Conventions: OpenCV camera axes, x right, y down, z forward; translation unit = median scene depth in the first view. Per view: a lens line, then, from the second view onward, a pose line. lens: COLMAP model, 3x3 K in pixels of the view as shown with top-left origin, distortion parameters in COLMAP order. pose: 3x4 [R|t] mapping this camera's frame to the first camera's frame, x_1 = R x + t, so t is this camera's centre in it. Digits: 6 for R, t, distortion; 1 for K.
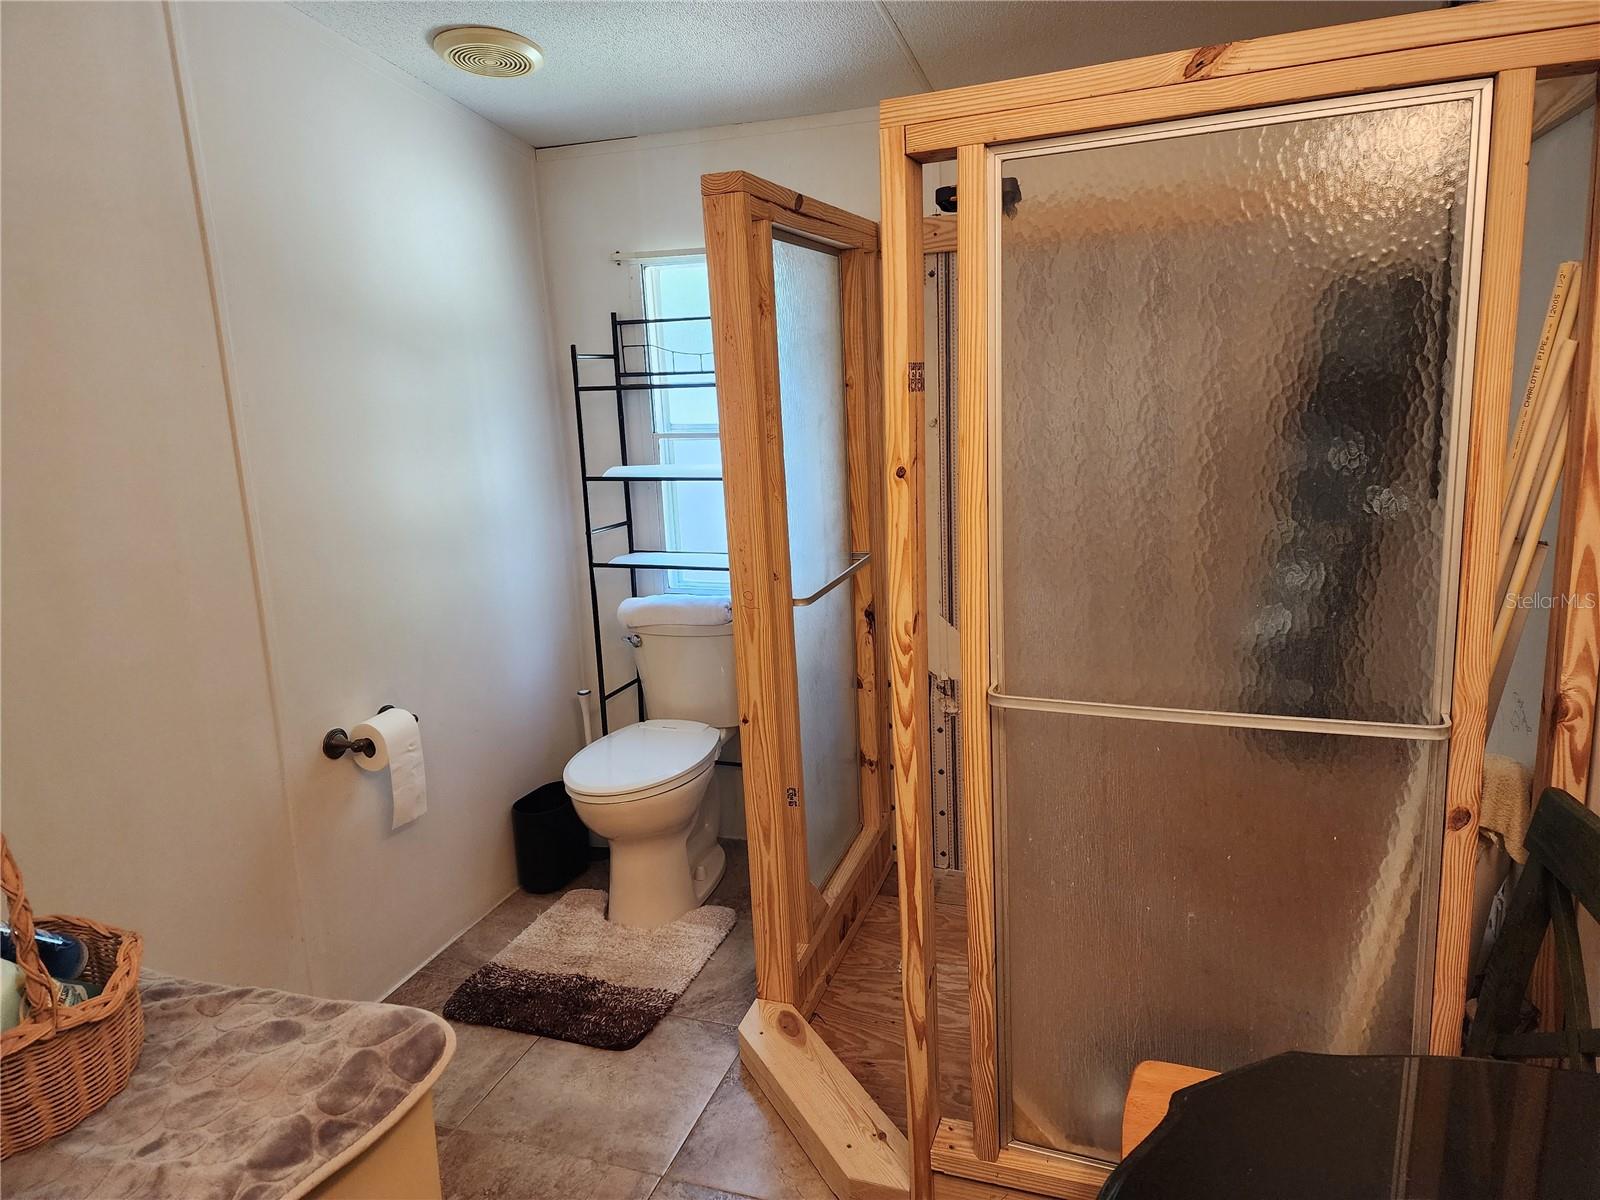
lens RADIAL K [[1118.6, 0, 798.2], [0, 1118.6, 593.7], [0, 0, 1]] dist [0.127222, -0.080882]
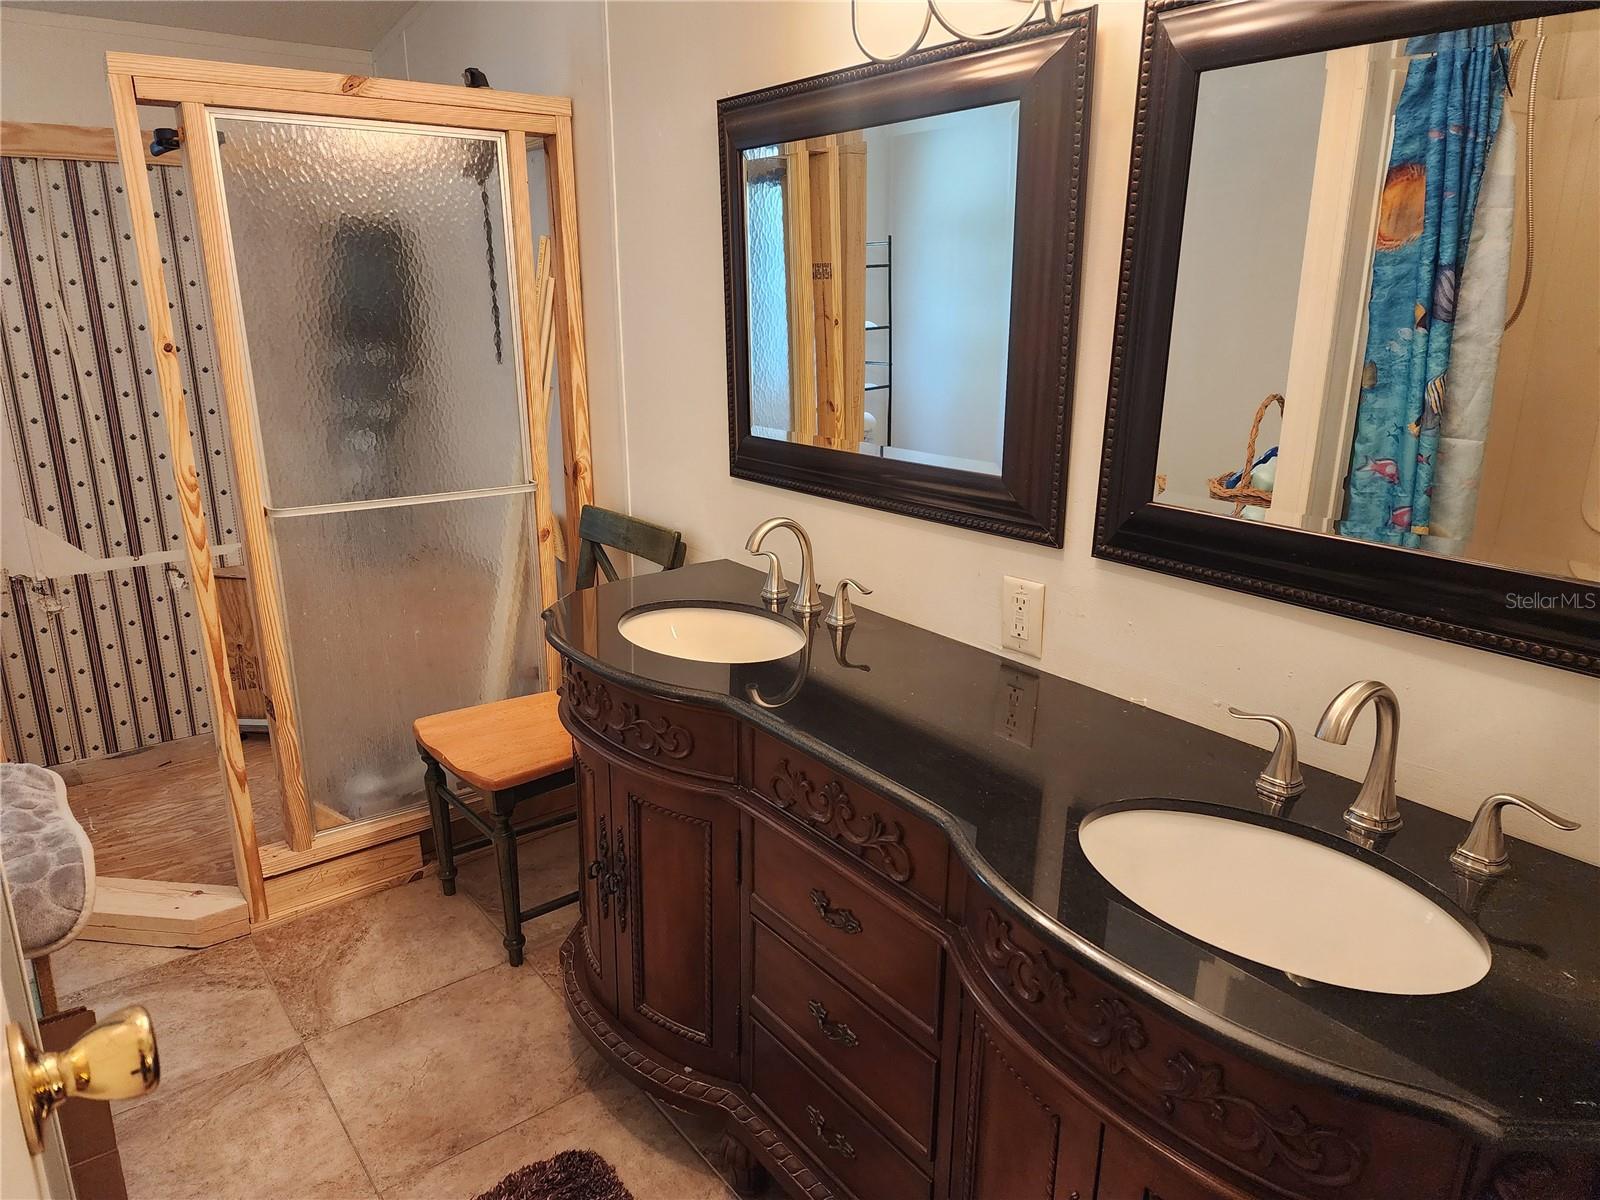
lens RADIAL K [[1073.1, 0, 800.0], [0, 1073.1, 600.0], [0, 0, 1]] dist [0.082101, -0.072857]
pose [[0.546624, -0.188183, 0.815959, -0.575838], [0.144096, 0.981025, 0.129720, 0.114068], [-0.824887, 0.046668, 0.563368, -0.284820]]
